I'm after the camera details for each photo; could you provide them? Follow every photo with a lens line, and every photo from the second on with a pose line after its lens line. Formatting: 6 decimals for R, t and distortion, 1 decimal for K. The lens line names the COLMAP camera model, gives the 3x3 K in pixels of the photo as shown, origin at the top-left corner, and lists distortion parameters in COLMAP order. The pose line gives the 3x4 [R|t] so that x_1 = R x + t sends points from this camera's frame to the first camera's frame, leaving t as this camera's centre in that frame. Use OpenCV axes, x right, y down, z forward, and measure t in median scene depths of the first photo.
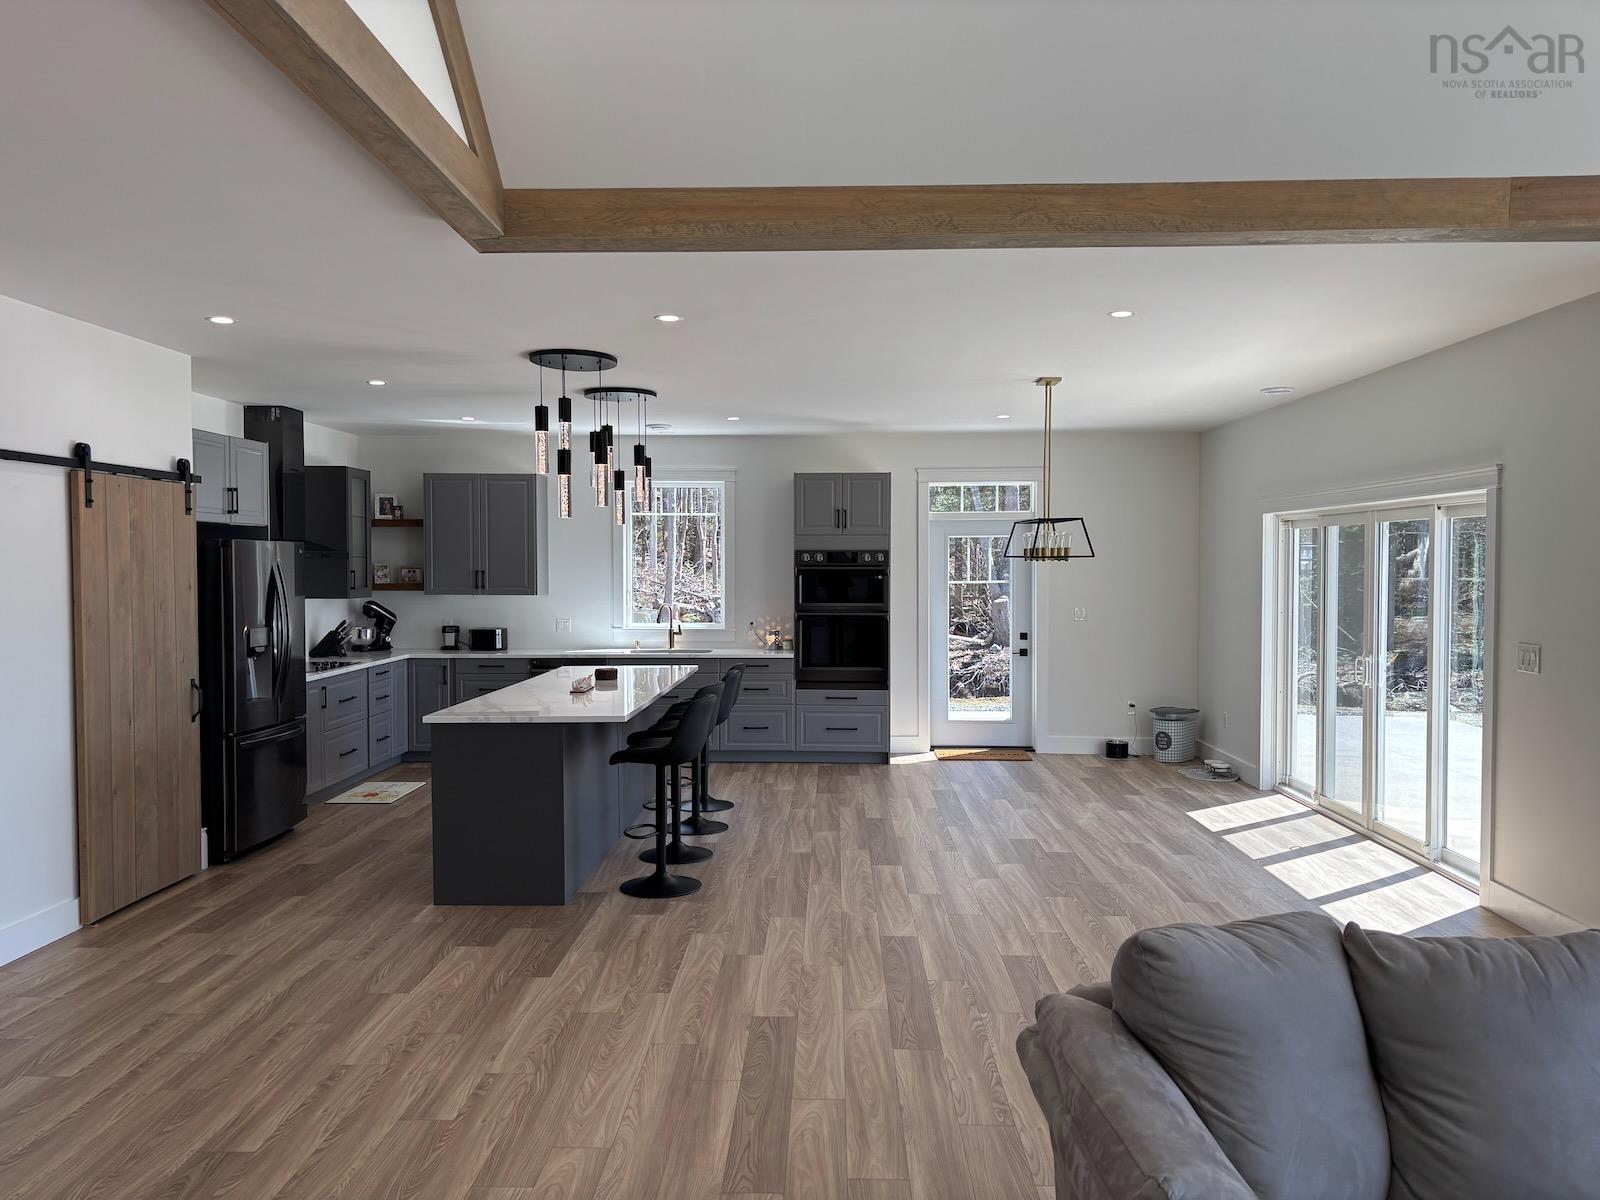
lens RADIAL K [[1199.7, 0, 800.2], [0, 1199.7, 607.1], [0, 0, 1]] dist [0.033217, -0.027036]
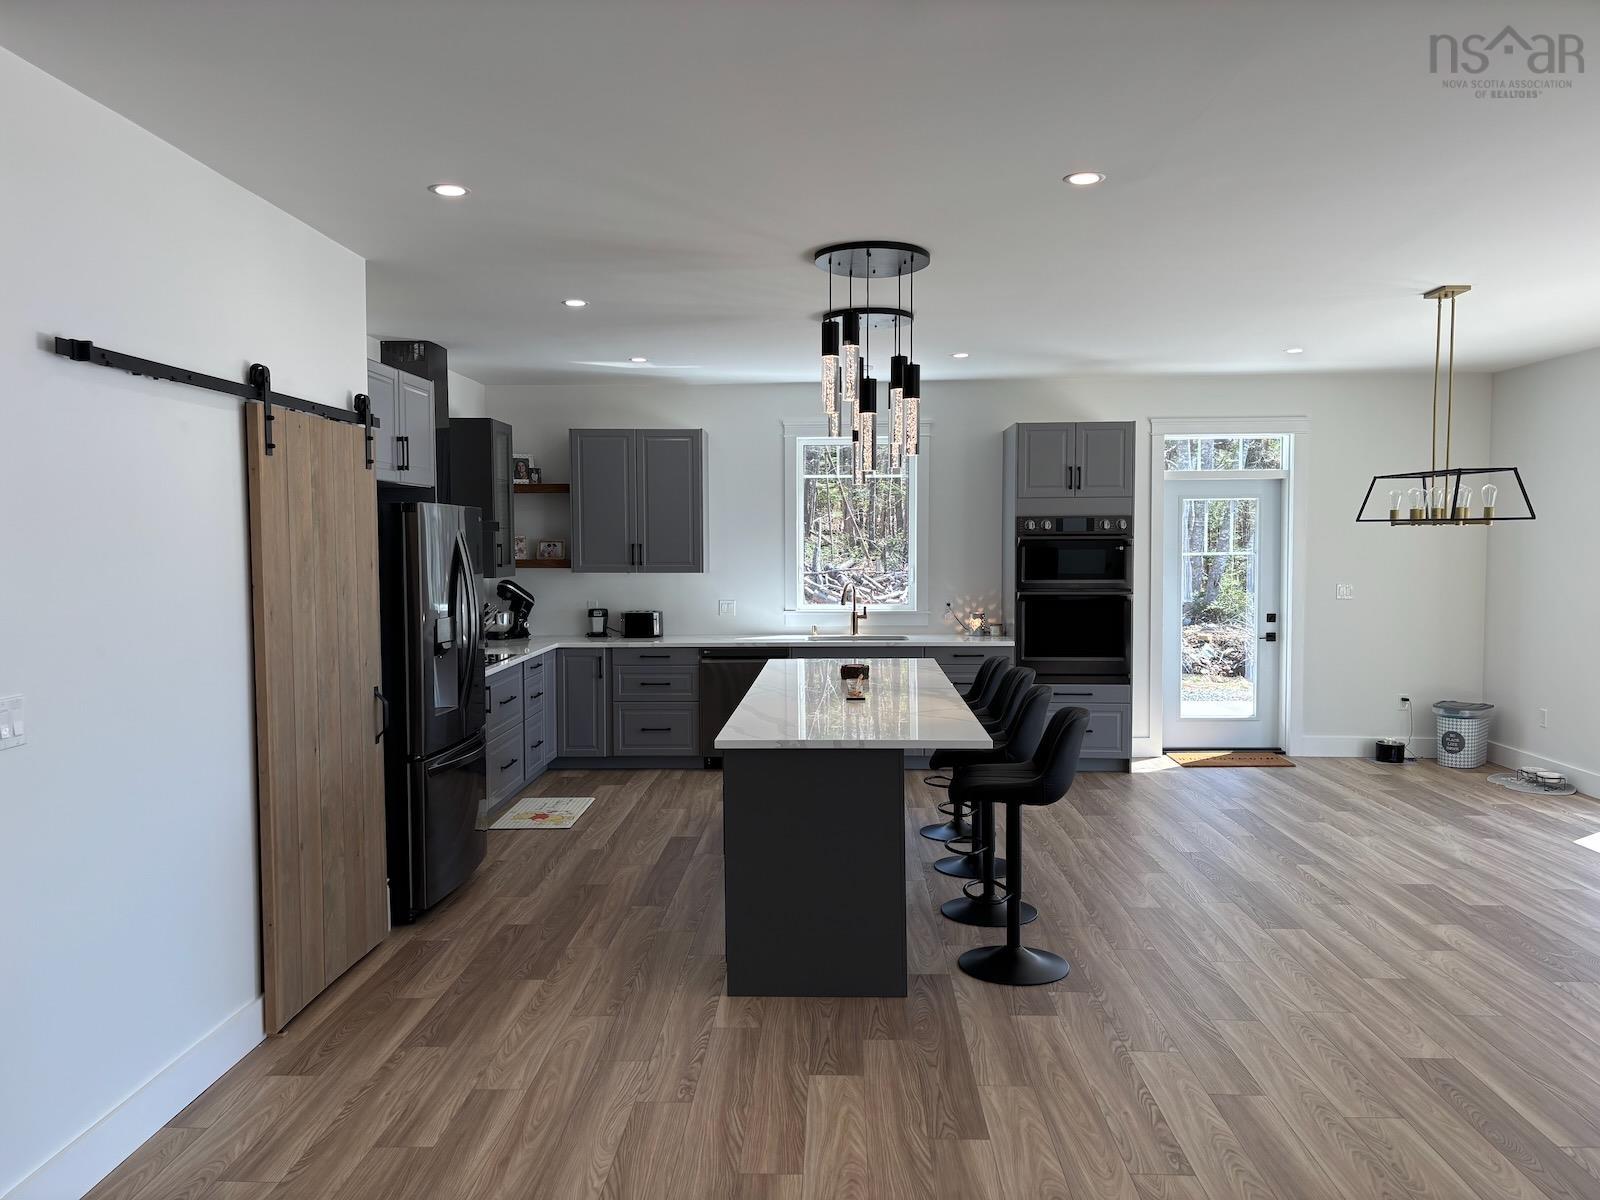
lens RADIAL K [[1199.7, 0, 790.9], [0, 1199.7, 606.7], [0, 0, 1]] dist [0.033217, -0.027036]
pose [[0.999943, -0.005043, -0.009405, -0.233184], [0.005242, 0.999760, 0.021271, -0.005291], [0.009296, -0.021319, 0.999730, 0.245443]]
